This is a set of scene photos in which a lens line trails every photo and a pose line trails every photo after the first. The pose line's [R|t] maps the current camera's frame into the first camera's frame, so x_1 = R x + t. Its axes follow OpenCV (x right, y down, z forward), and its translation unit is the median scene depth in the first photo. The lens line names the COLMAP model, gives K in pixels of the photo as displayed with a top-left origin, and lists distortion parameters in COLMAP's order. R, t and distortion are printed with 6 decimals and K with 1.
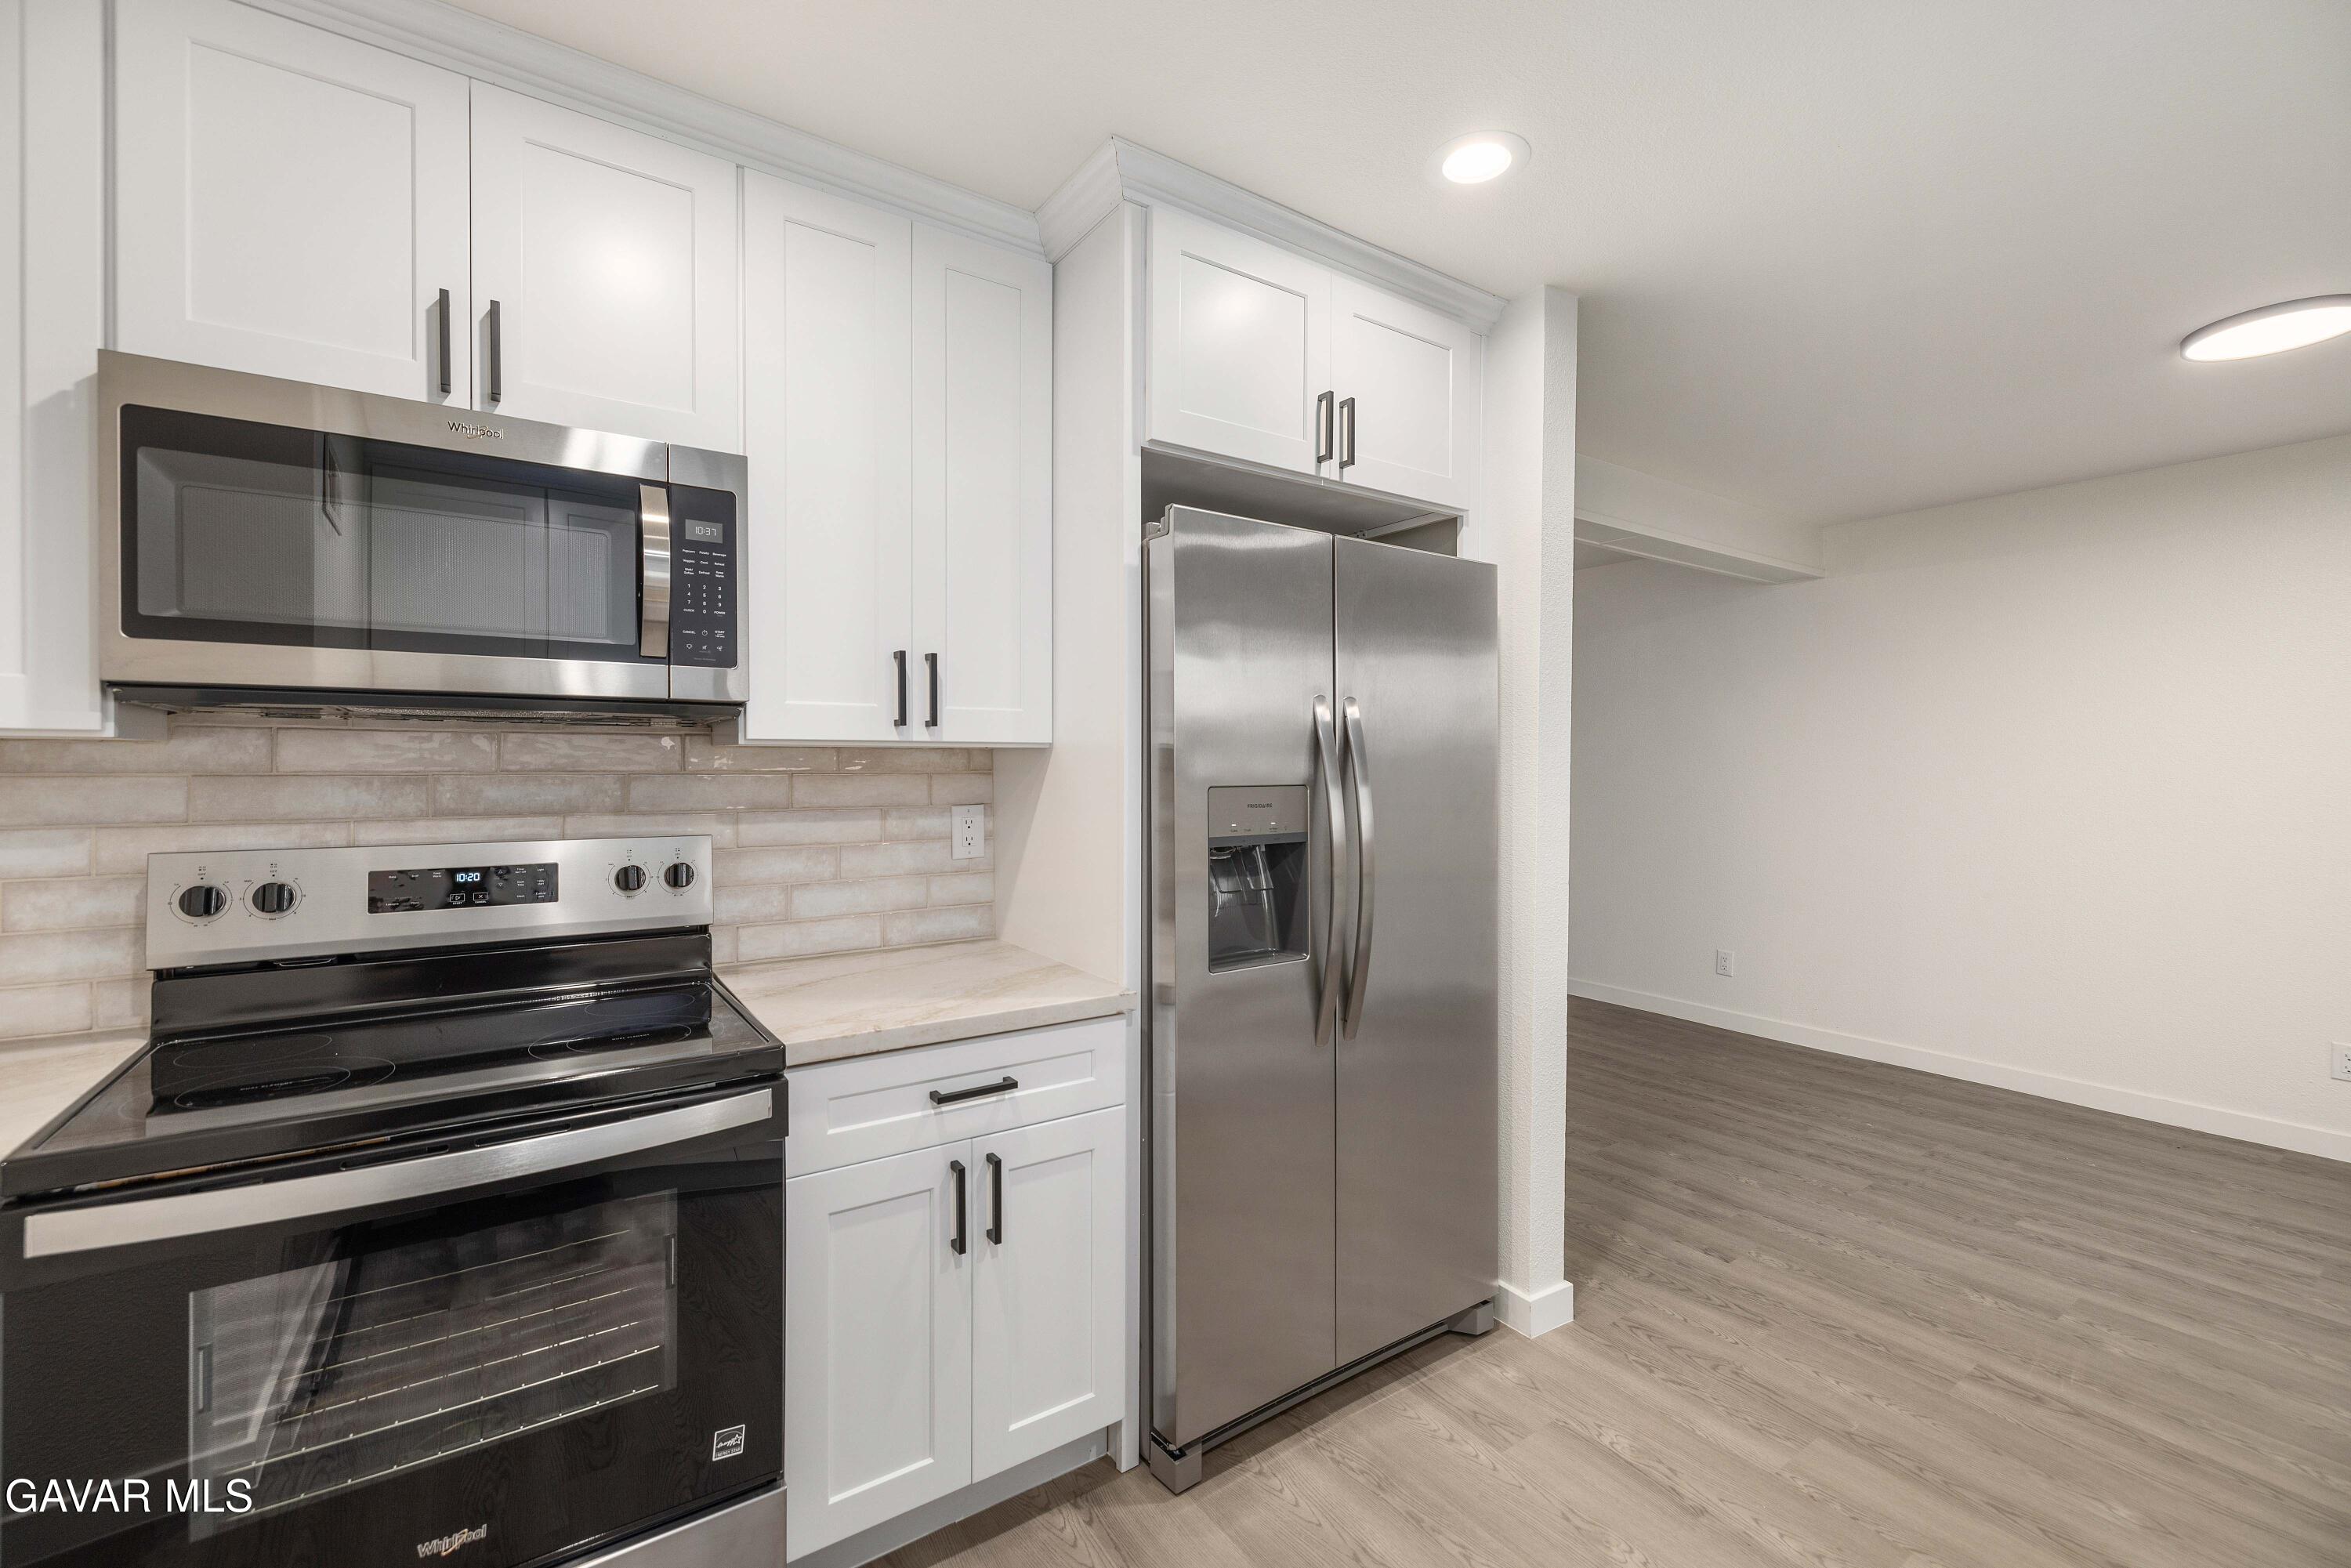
lens RADIAL K [[981.8, 0, 1172.0], [0, 981.8, 779.3], [0, 0, 1]] dist [-0.000528, -0.000458]
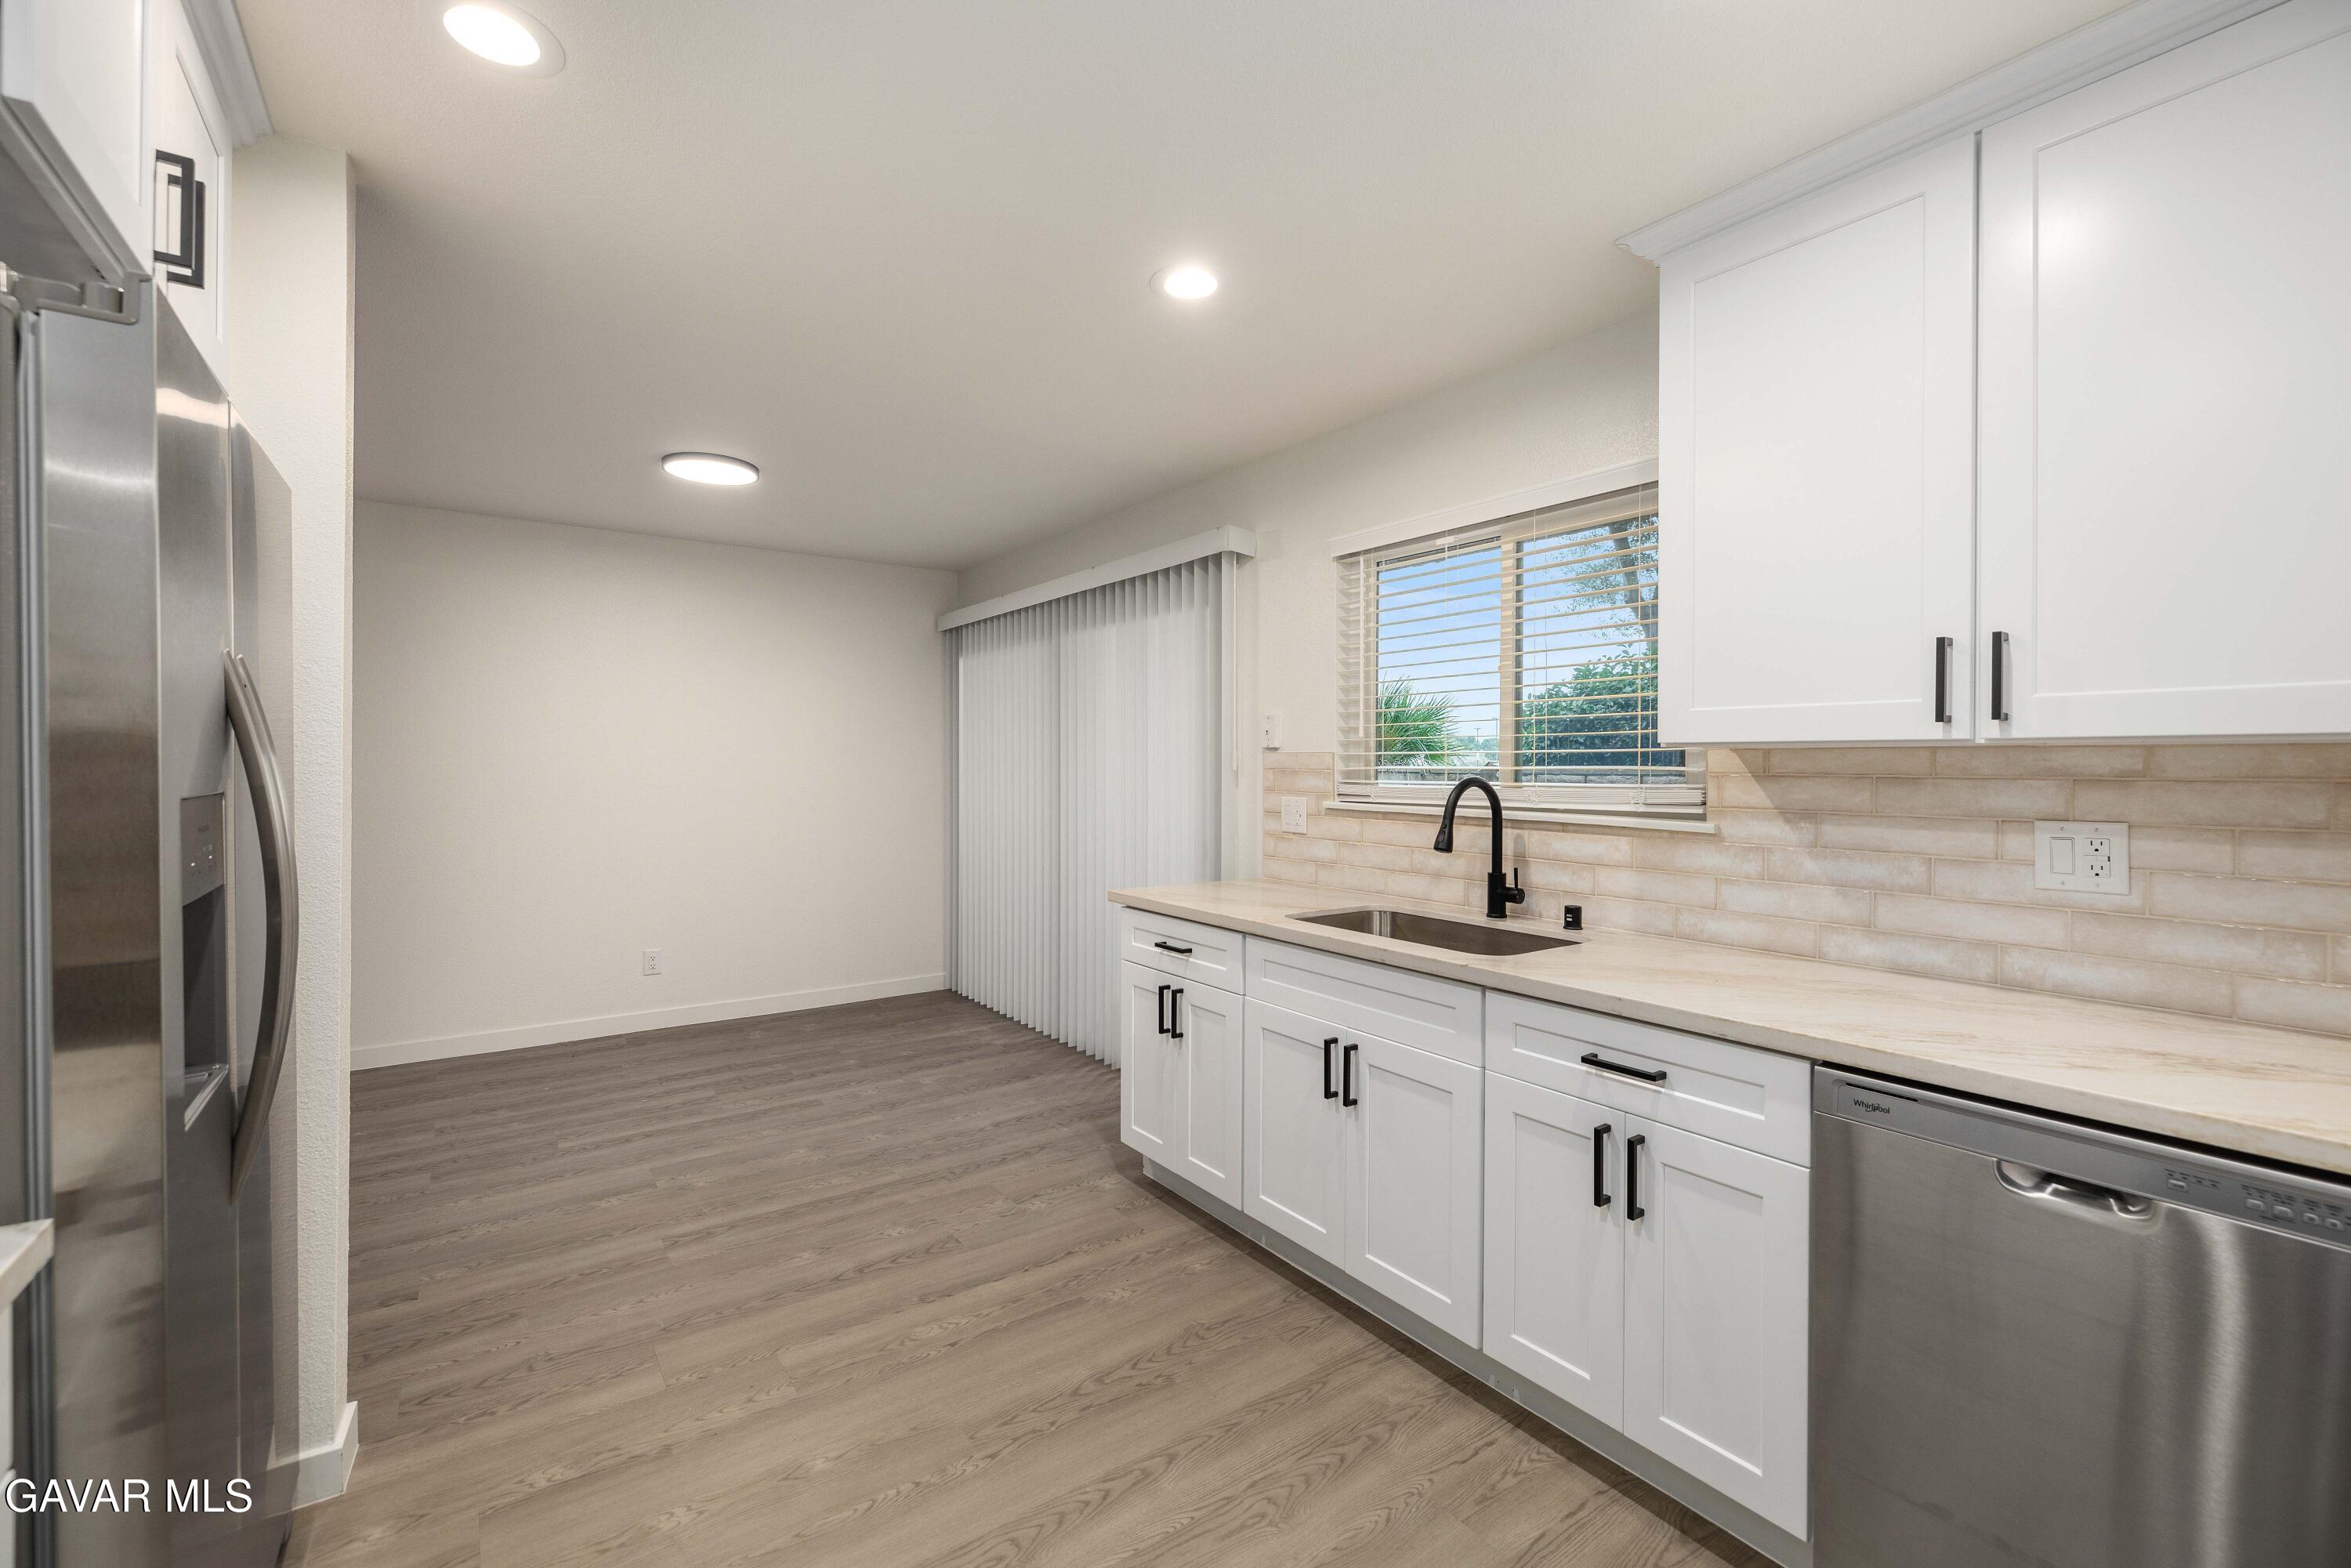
lens RADIAL K [[981.8, 0, 1173.4], [0, 981.8, 765.1], [0, 0, 1]] dist [-0.000528, -0.000458]
pose [[-0.020503, -0.003264, 0.999784, -0.381024], [0.009490, 0.999949, 0.003459, -0.007471], [-0.999745, 0.009559, -0.020471, 0.309205]]
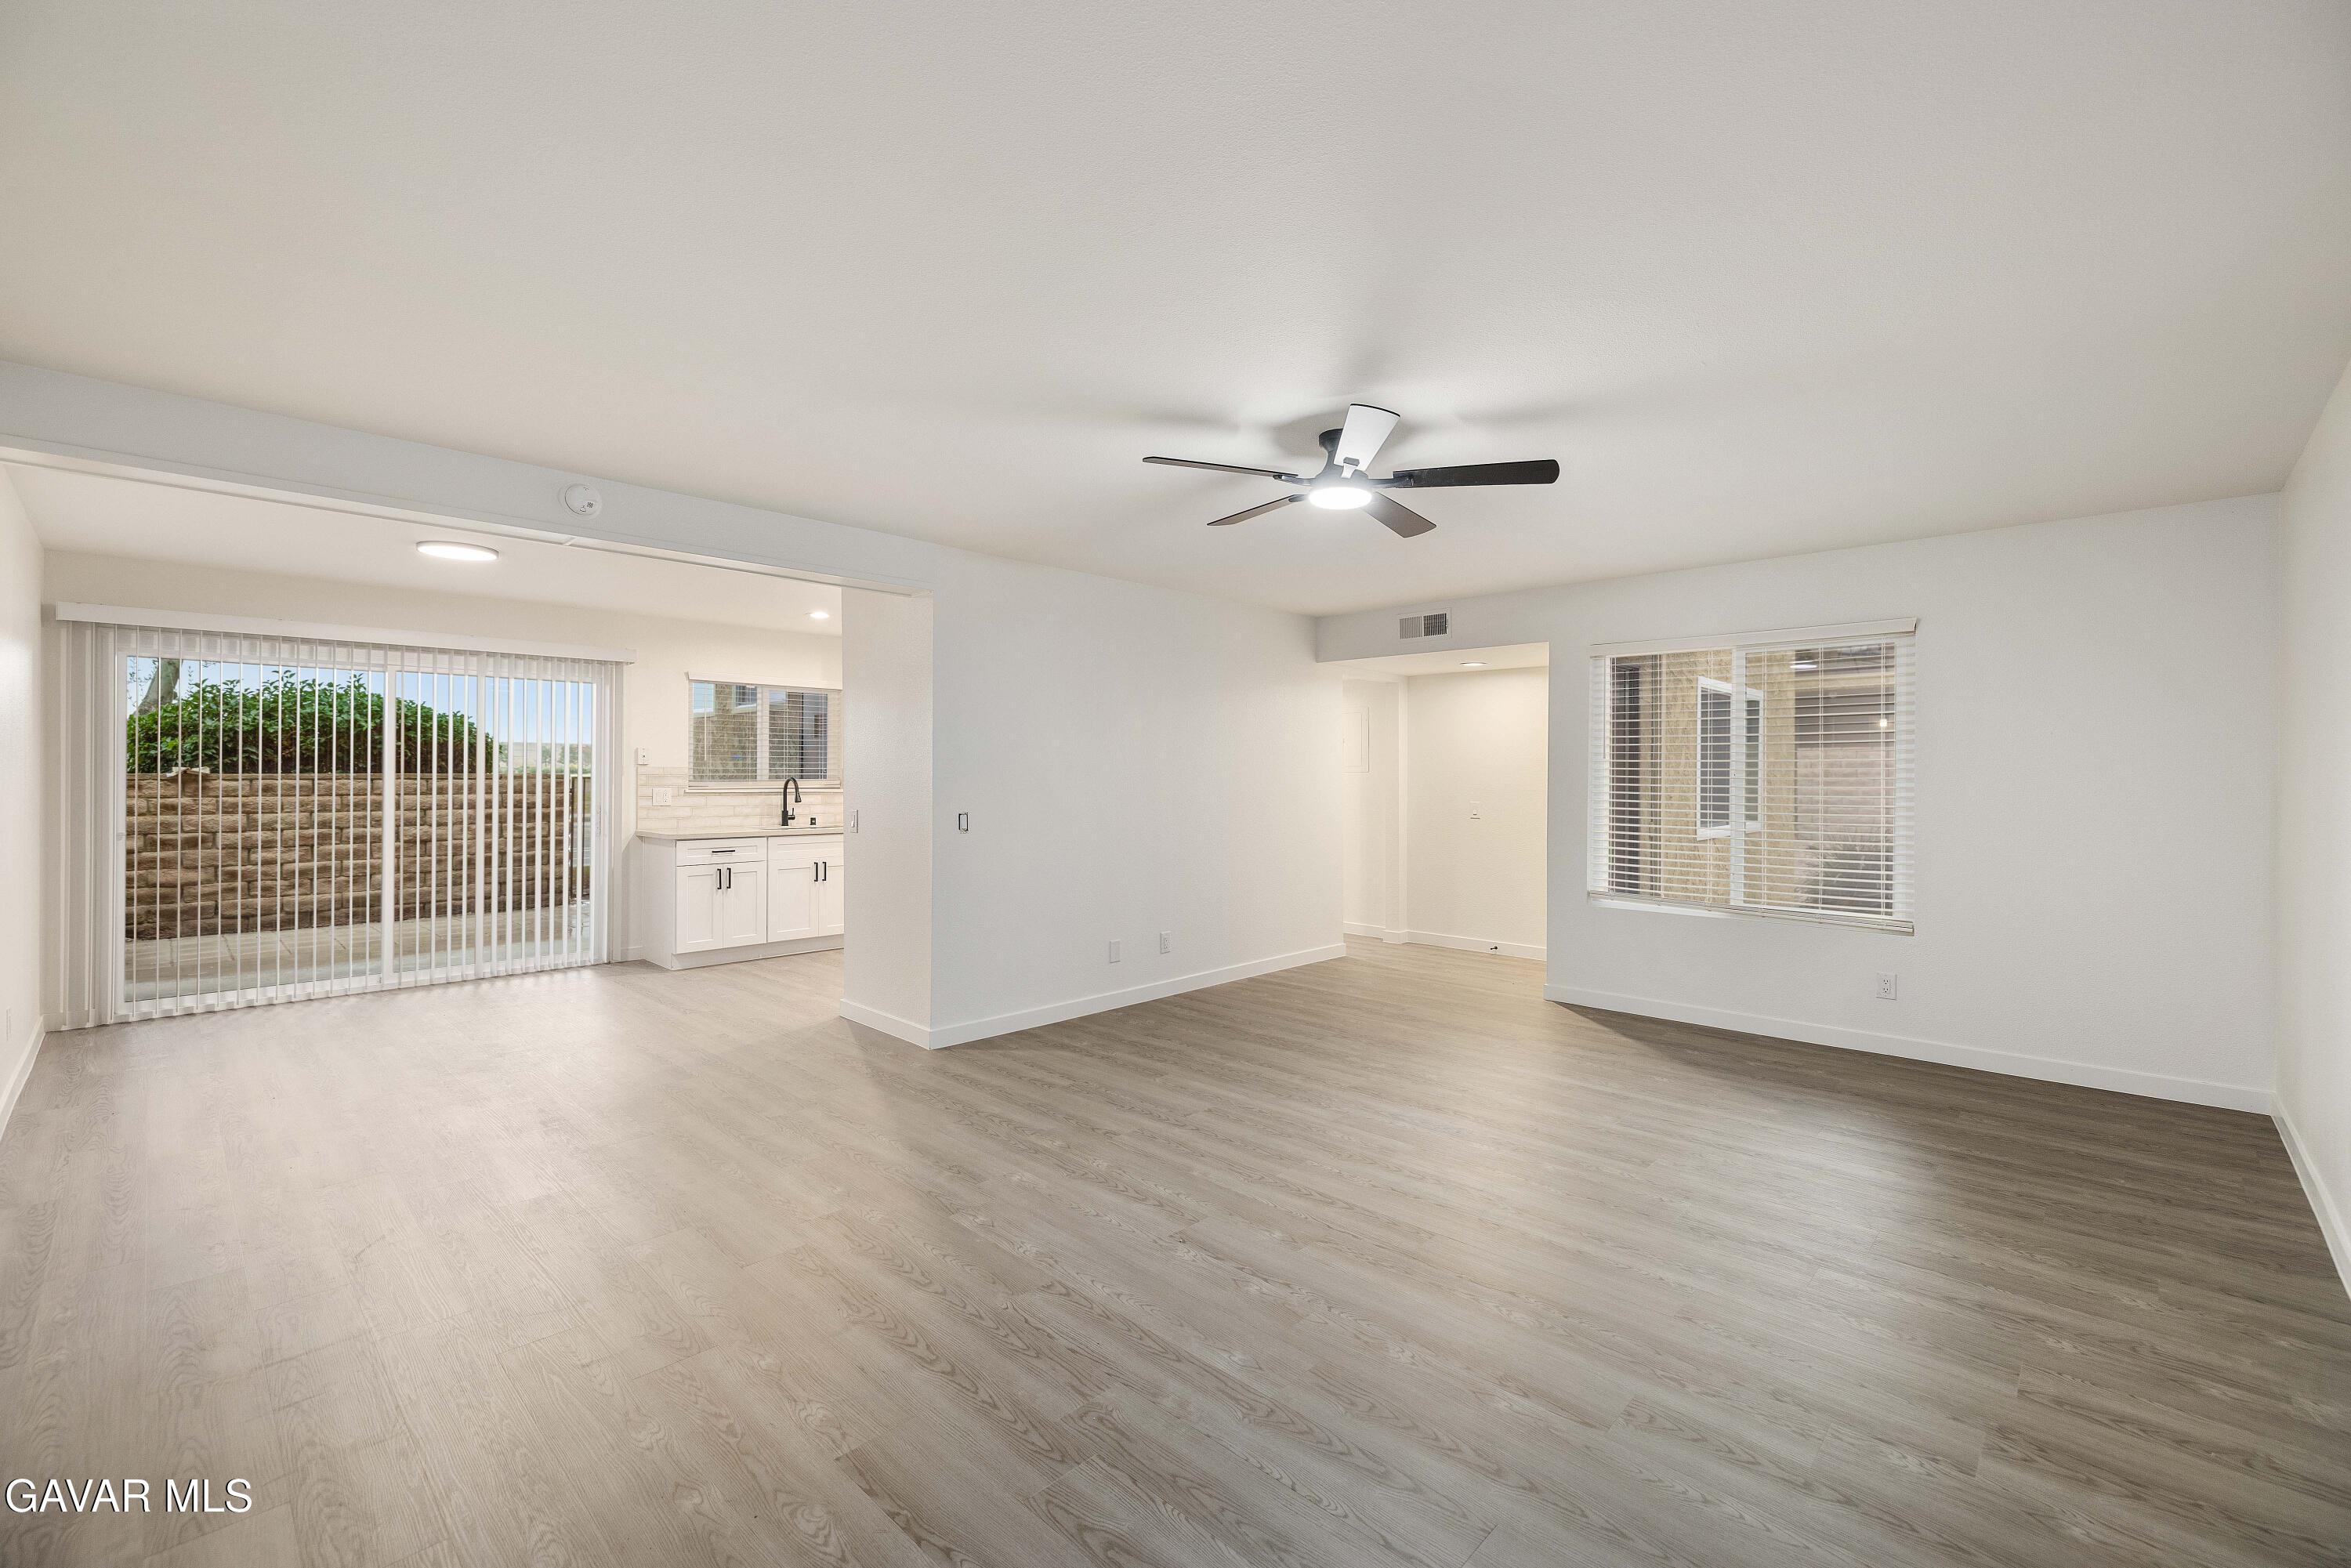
lens RADIAL K [[981.8, 0, 1167.7], [0, 981.8, 776.5], [0, 0, 1]] dist [-0.000528, -0.000458]
pose [[-0.979772, -0.003912, -0.200078, 0.111741], [-0.006713, 0.999889, 0.013320, -0.038173], [0.200004, 0.014394, -0.979689, 3.105884]]
